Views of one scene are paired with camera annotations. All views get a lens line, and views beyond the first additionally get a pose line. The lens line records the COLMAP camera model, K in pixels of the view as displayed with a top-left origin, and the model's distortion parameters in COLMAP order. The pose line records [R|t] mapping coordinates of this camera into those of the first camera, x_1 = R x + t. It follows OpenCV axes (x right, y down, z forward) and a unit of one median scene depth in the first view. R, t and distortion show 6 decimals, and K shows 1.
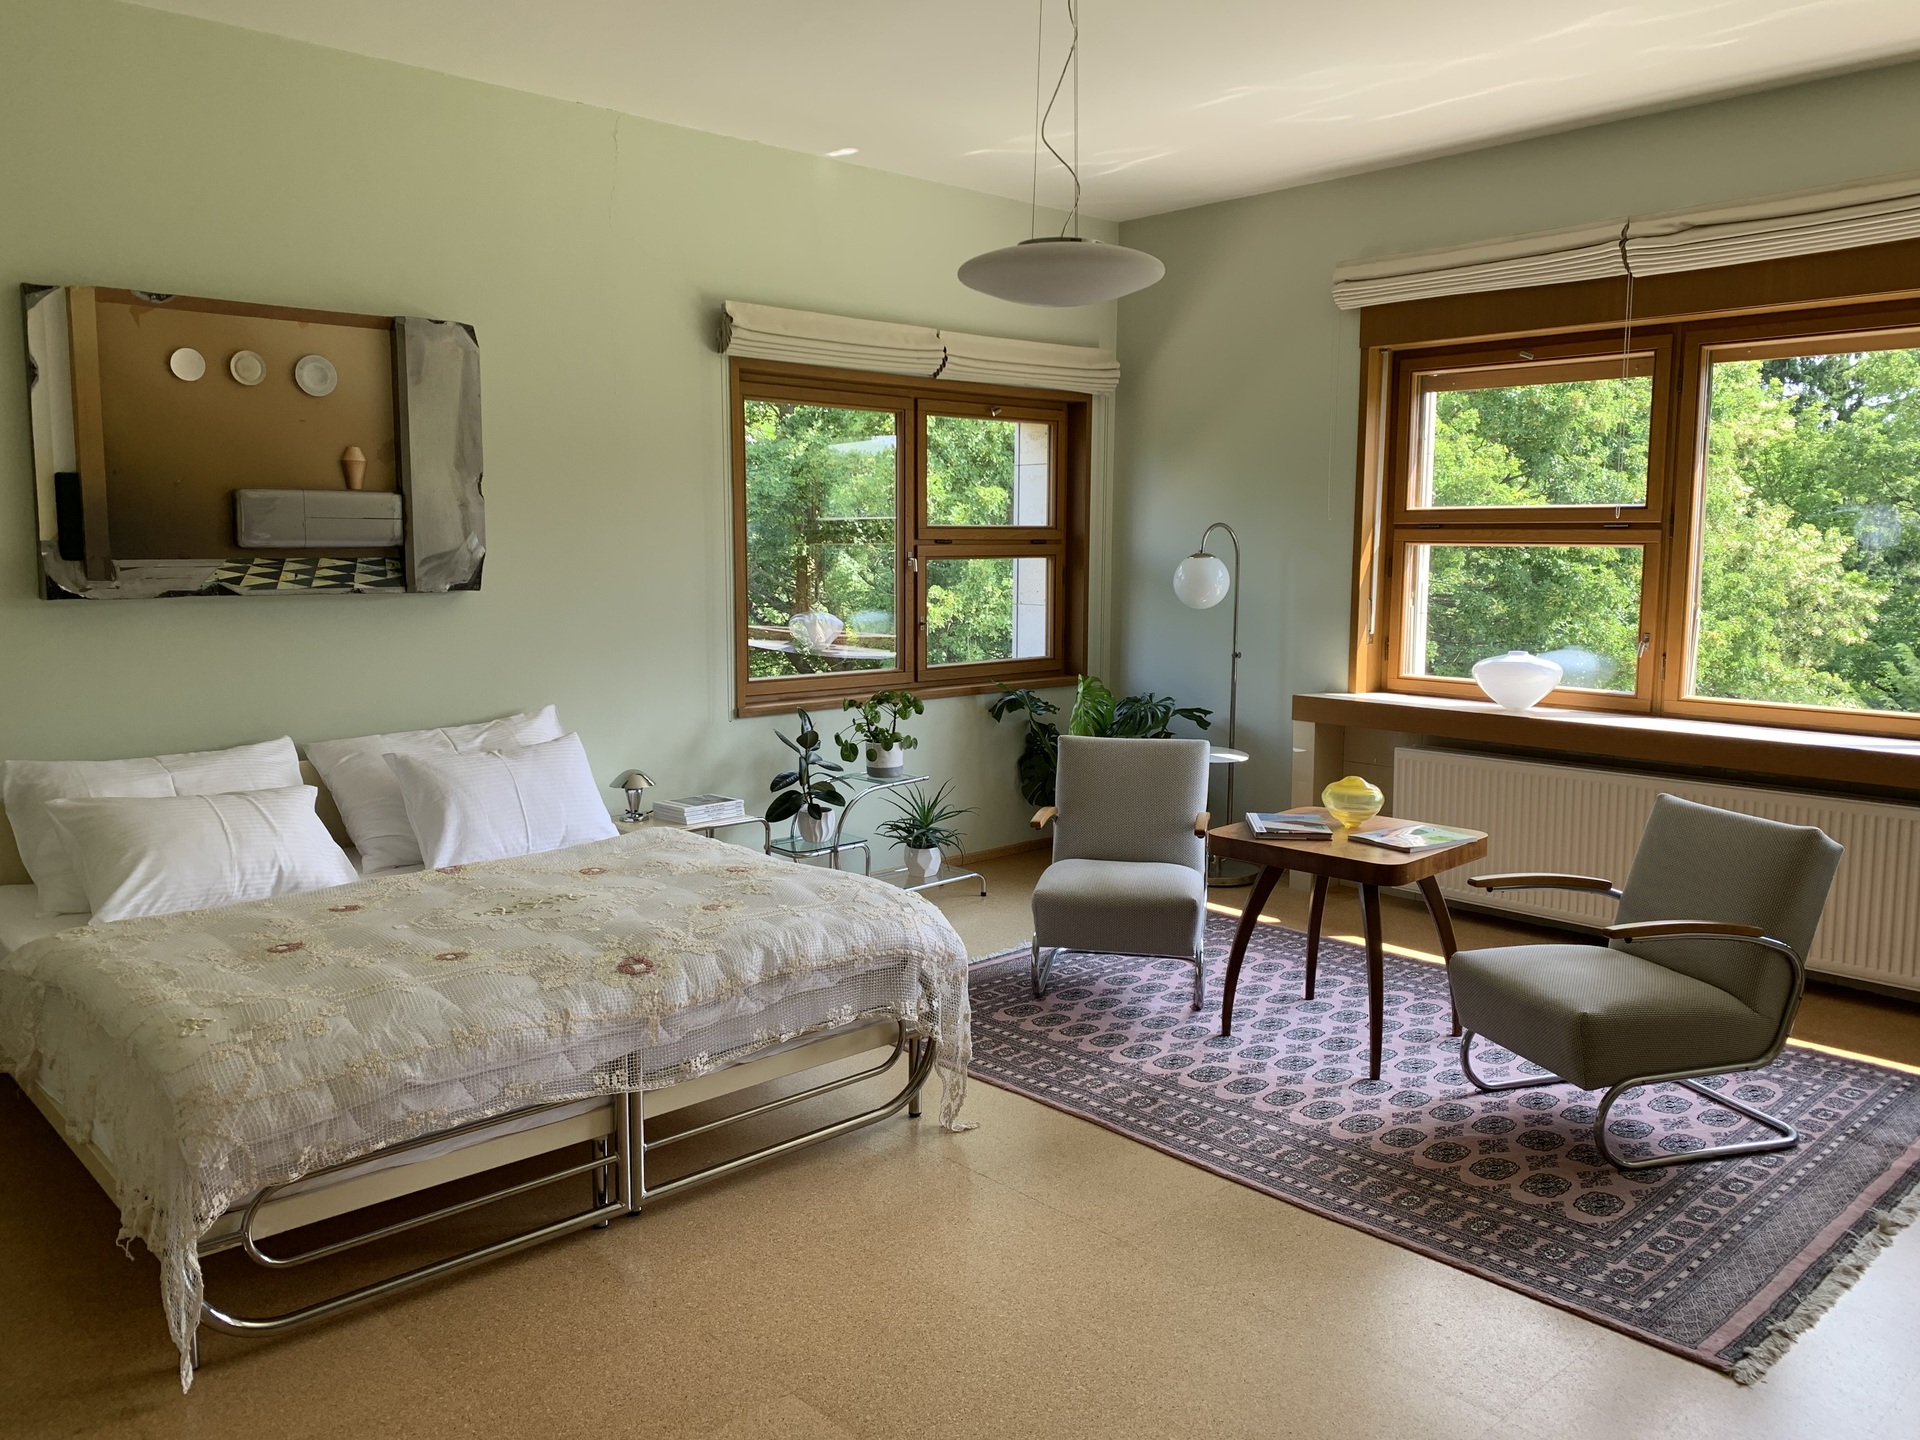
lens RADIAL K [[1471.9, 0, 961.5], [0, 1471.9, 716.0], [0, 0, 1]] dist [0.032572, -0.041355]
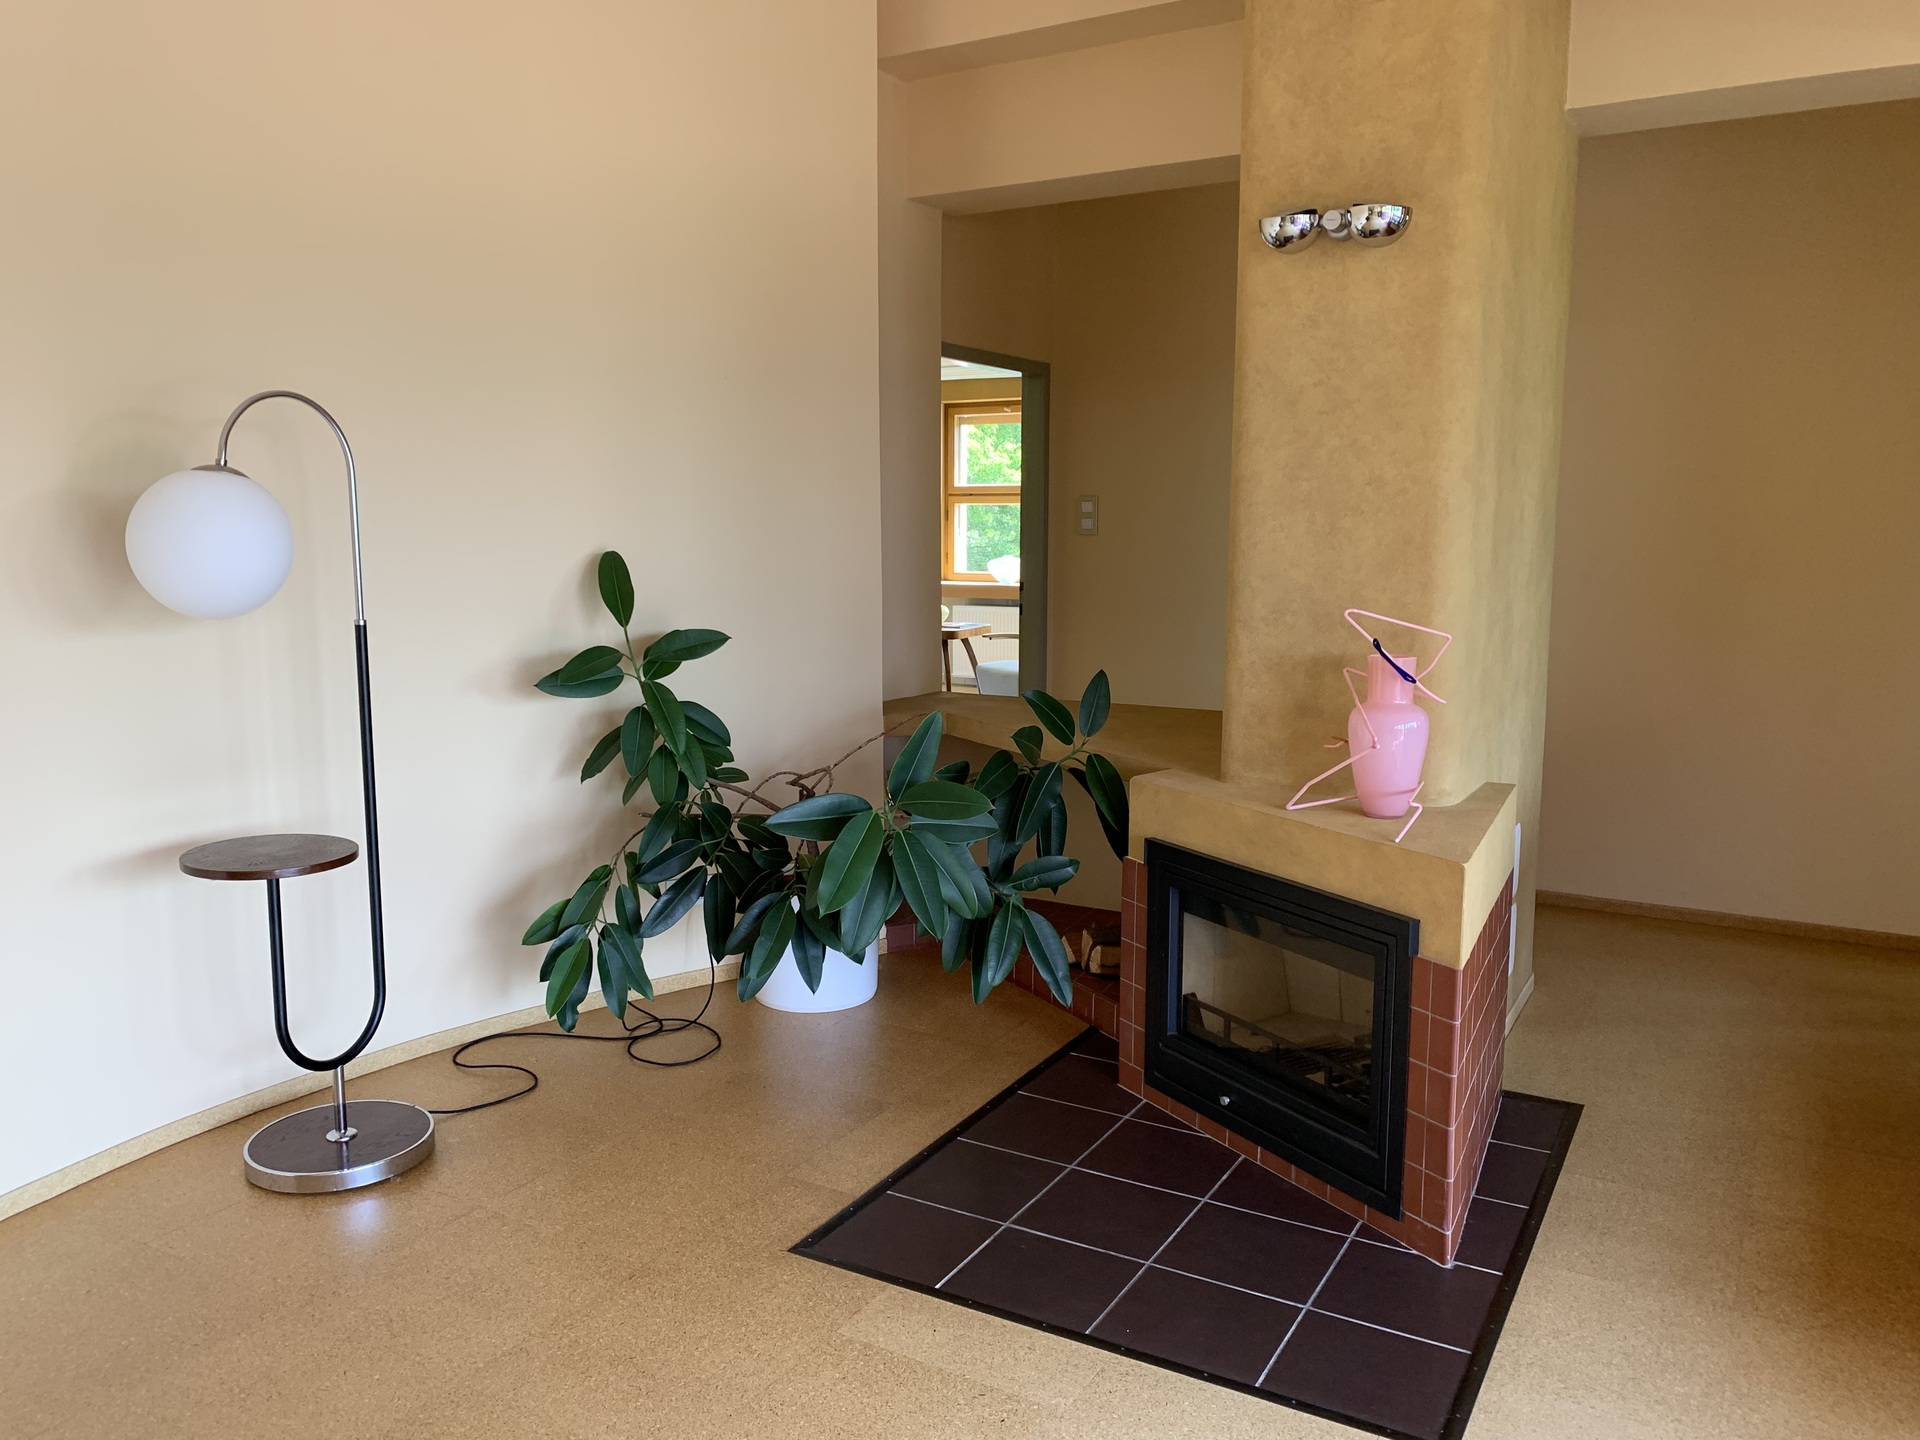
lens RADIAL K [[1471.9, 0, 959.4], [0, 1471.9, 717.9], [0, 0, 1]] dist [0.032572, -0.041355]
pose [[0.956750, -0.036547, 0.288605, -0.169889], [0.031097, 0.999241, 0.023450, 0.077344], [-0.289243, -0.013461, 0.957161, -0.556776]]
